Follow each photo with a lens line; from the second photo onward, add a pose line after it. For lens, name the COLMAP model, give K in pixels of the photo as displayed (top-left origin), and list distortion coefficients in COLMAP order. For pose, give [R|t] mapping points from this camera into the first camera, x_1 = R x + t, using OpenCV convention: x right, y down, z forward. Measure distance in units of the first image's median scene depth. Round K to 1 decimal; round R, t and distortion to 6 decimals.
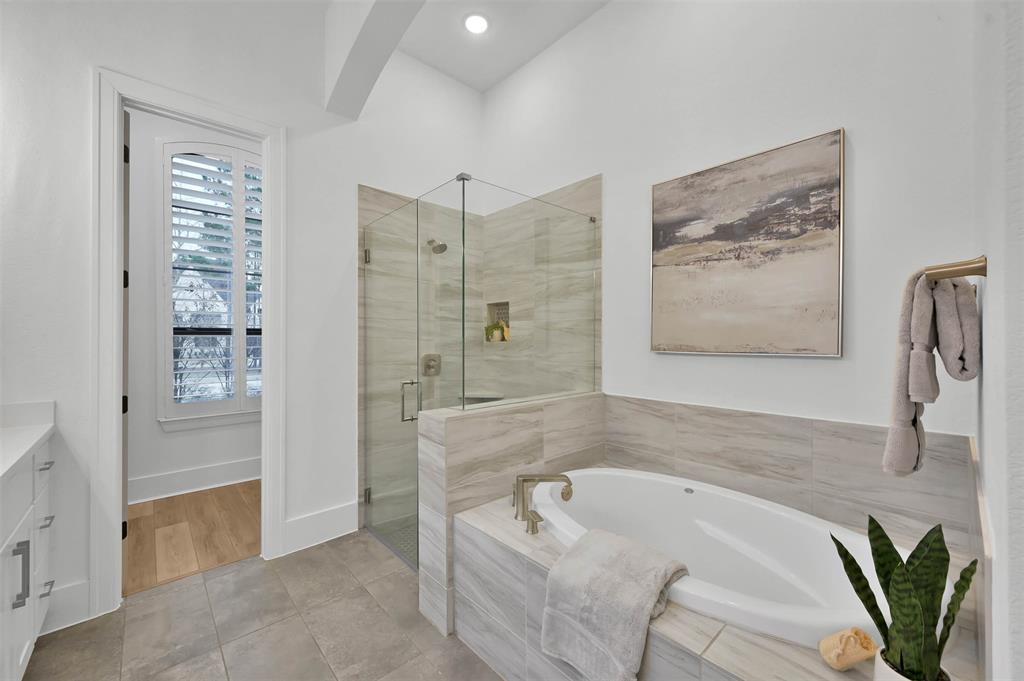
lens RADIAL K [[406.8, 0, 512.0], [0, 406.8, 340.5], [0, 0, 1]] dist [0.001112, 0.000264]
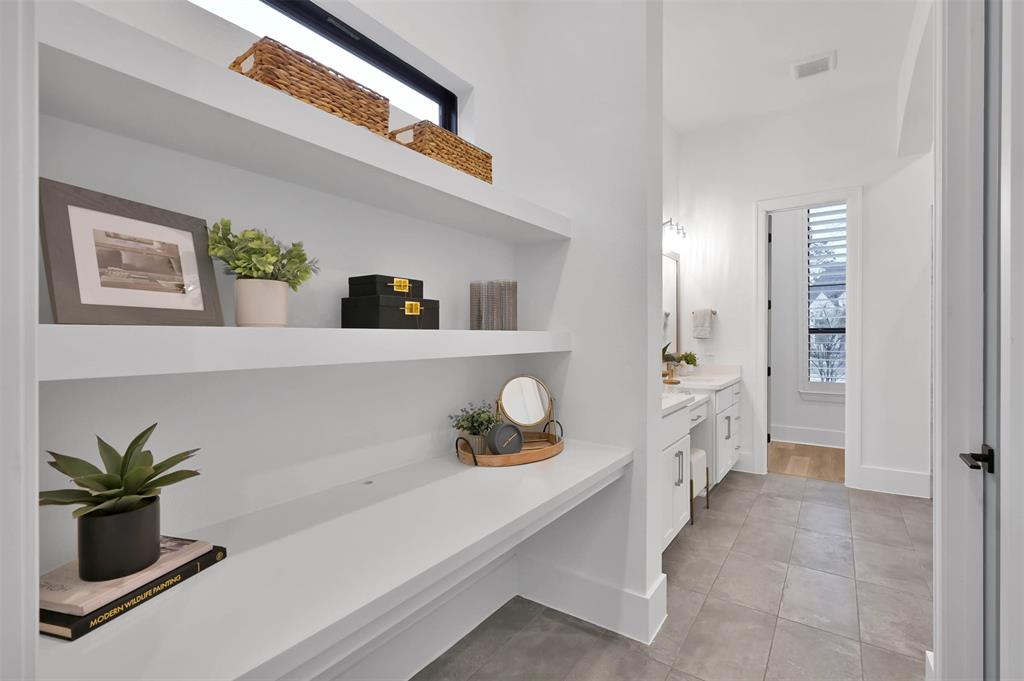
lens RADIAL K [[472.6, 0, 512.0], [0, 472.6, 340.5], [0, 0, 1]] dist [-0.000976, -0.000087]
pose [[0.227454, 0.002412, -0.973786, 0.896101], [0.002932, 0.999991, 0.003161, 0.003518], [0.973784, -0.003574, 0.227445, -0.646684]]
